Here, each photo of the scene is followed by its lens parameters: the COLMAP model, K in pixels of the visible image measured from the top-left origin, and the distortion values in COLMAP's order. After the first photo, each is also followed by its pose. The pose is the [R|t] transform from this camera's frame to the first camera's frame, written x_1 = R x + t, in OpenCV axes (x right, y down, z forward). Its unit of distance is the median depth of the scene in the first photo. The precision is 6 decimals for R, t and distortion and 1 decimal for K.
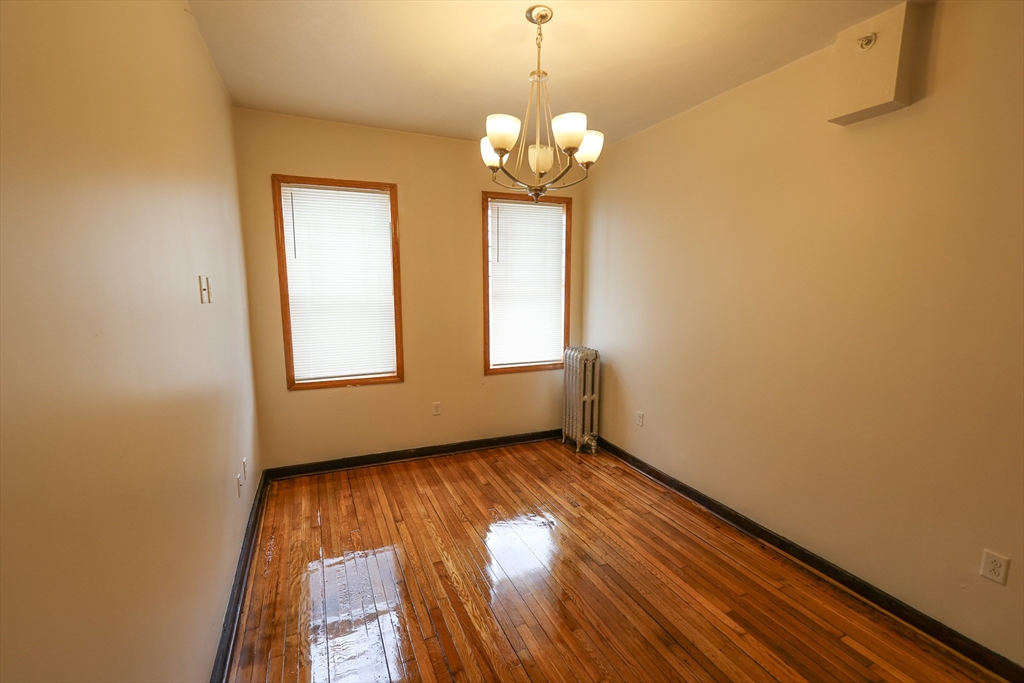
lens RADIAL K [[443.7, 0, 516.0], [0, 443.7, 340.7], [0, 0, 1]] dist [0.004451, -0.000342]
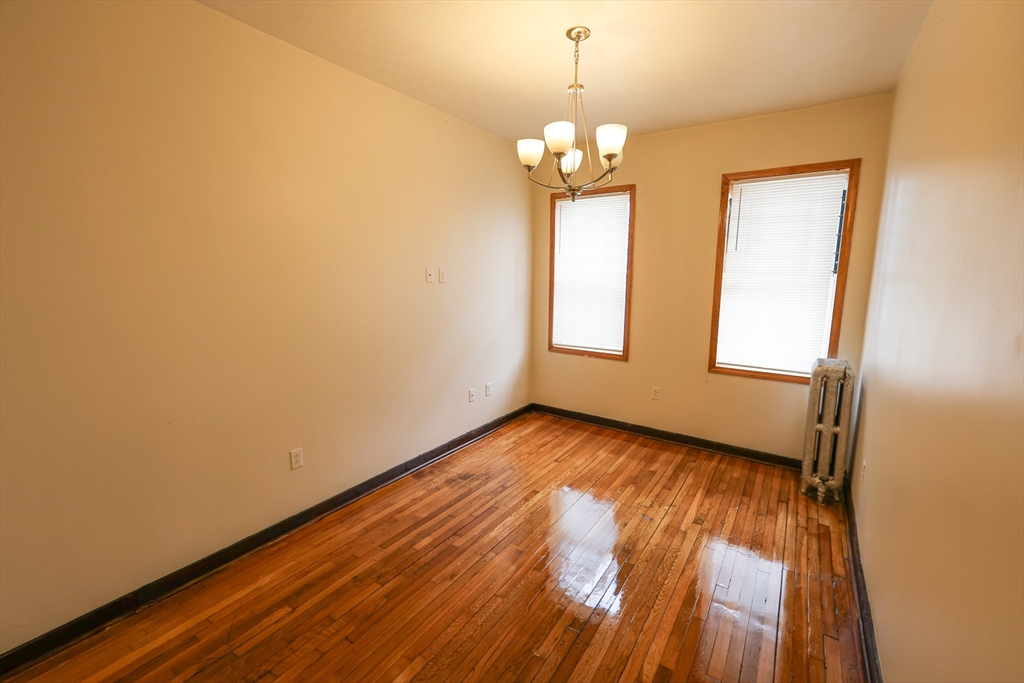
lens RADIAL K [[443.7, 0, 516.0], [0, 443.7, 340.7], [0, 0, 1]] dist [0.004451, -0.000342]
pose [[0.533408, 0.133882, -0.835196, 0.550580], [-0.119070, 0.989447, 0.082563, -0.019145], [0.837436, 0.055407, 0.543720, 0.160624]]
